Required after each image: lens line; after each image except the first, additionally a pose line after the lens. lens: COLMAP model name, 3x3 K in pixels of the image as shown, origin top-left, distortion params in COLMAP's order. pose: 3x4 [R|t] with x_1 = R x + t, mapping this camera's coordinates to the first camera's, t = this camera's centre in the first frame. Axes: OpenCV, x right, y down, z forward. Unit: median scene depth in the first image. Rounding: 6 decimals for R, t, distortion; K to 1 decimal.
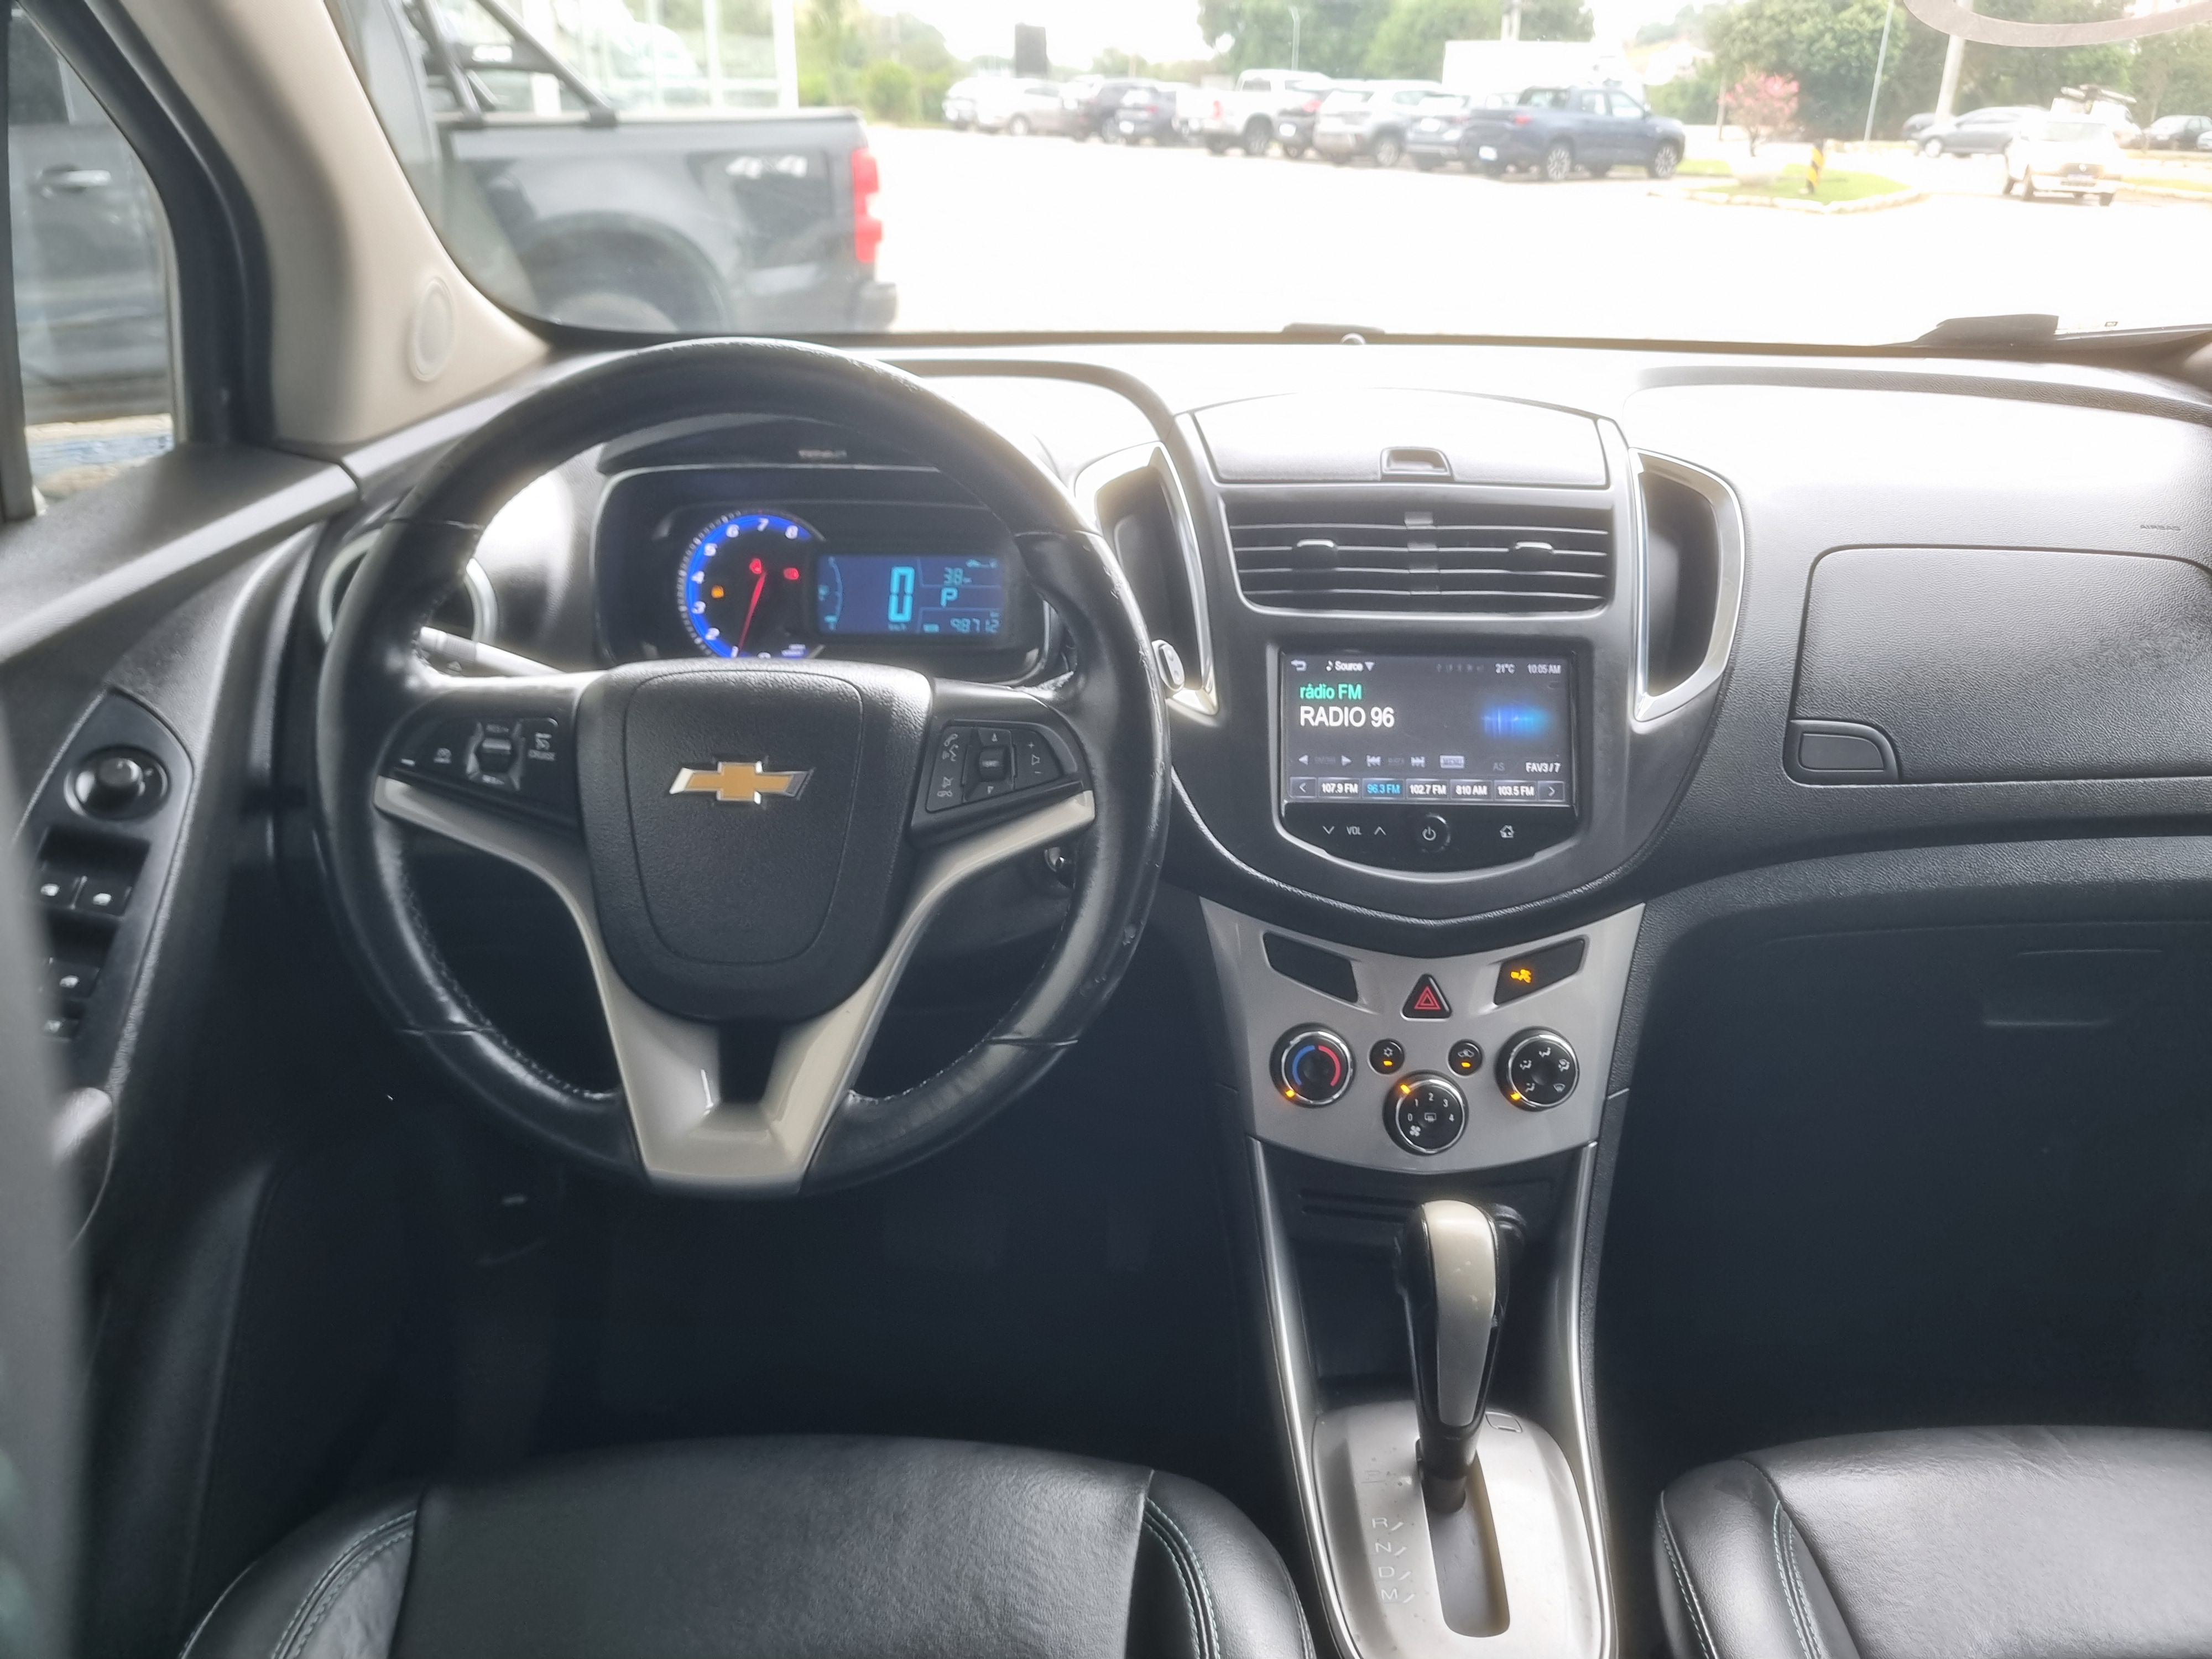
lens RADIAL K [[1686.9, 0, 1095.6], [0, 1686.9, 831.1], [0, 0, 1]] dist [0.003653, -0.000322]
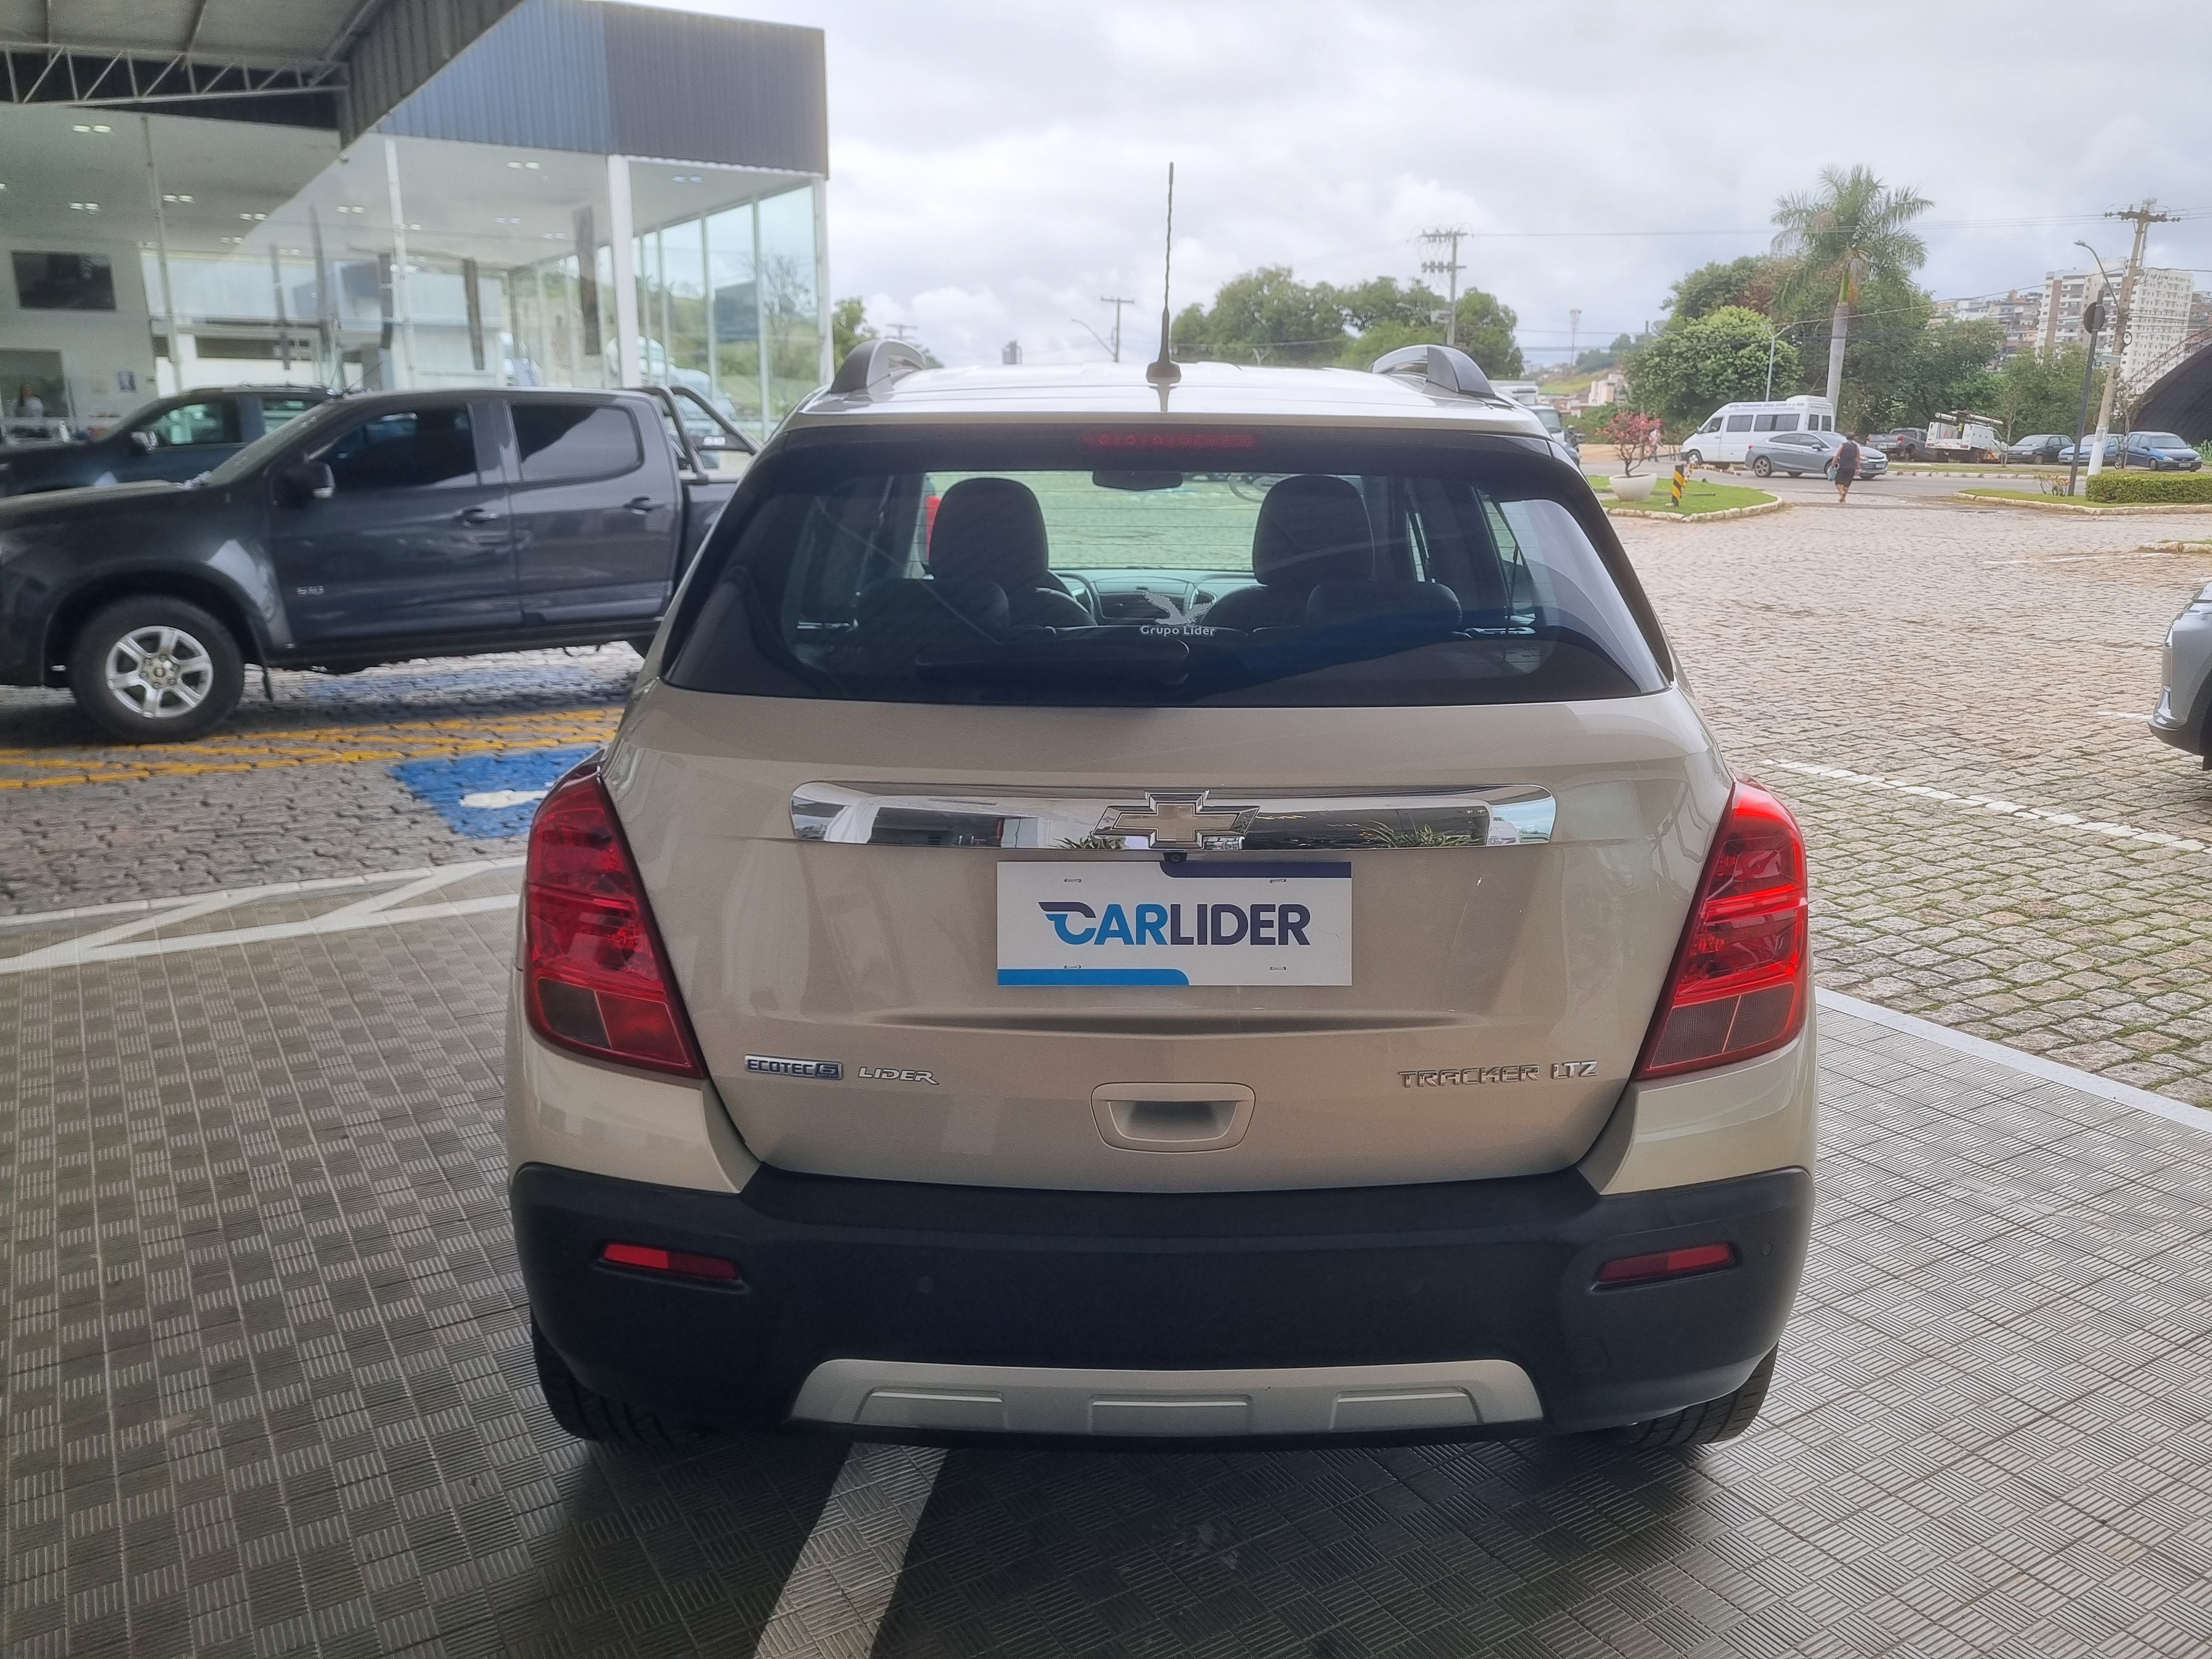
lens RADIAL K [[1685.2, 0, 1106.0], [0, 1685.2, 829.5], [0, 0, 1]] dist [0.007657, 0.004088]
pose [[0.999733, -0.015410, 0.017191, 0.008332], [0.018171, 0.984537, -0.174232, 1.245053], [-0.014240, 0.174498, 0.984555, -3.336338]]
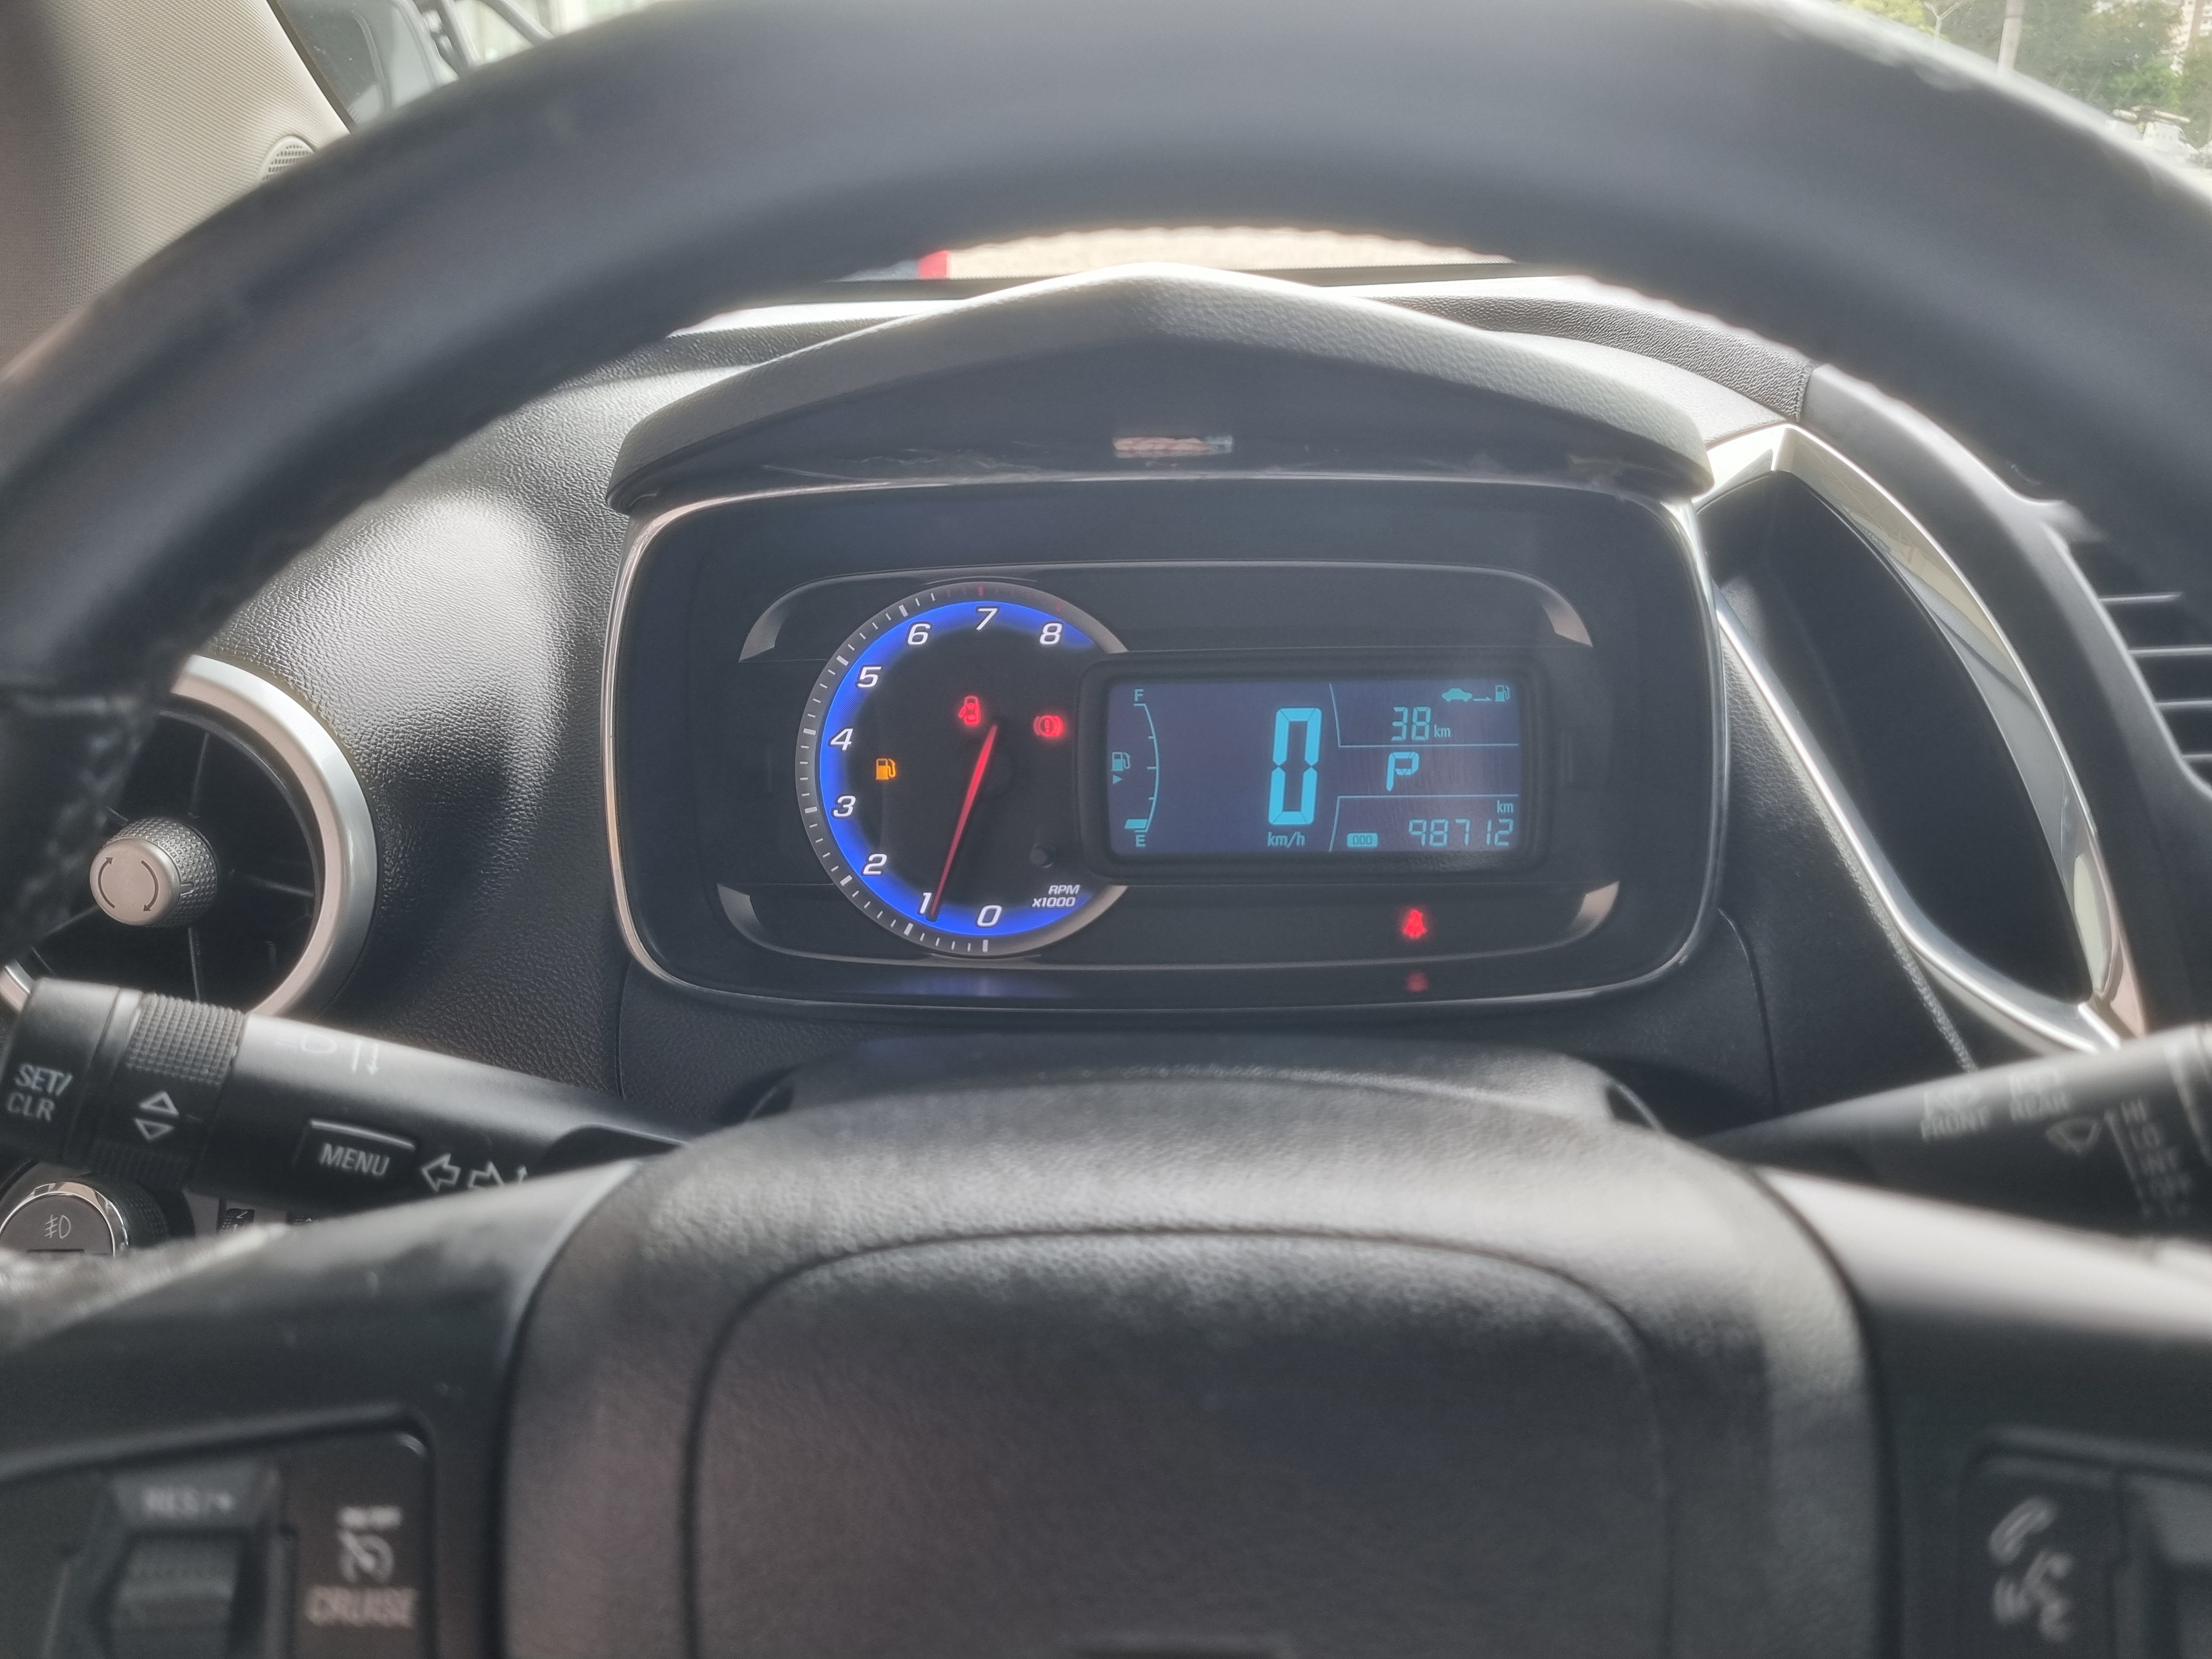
lens RADIAL K [[1685.2, 0, 1106.0], [0, 1685.2, 829.5], [0, 0, 1]] dist [0.007657, 0.004088]
pose [[0.999583, -0.017883, -0.022659, -0.155384], [0.017246, 0.999459, -0.028005, -0.112150], [0.023148, 0.027602, 0.999351, 0.554015]]
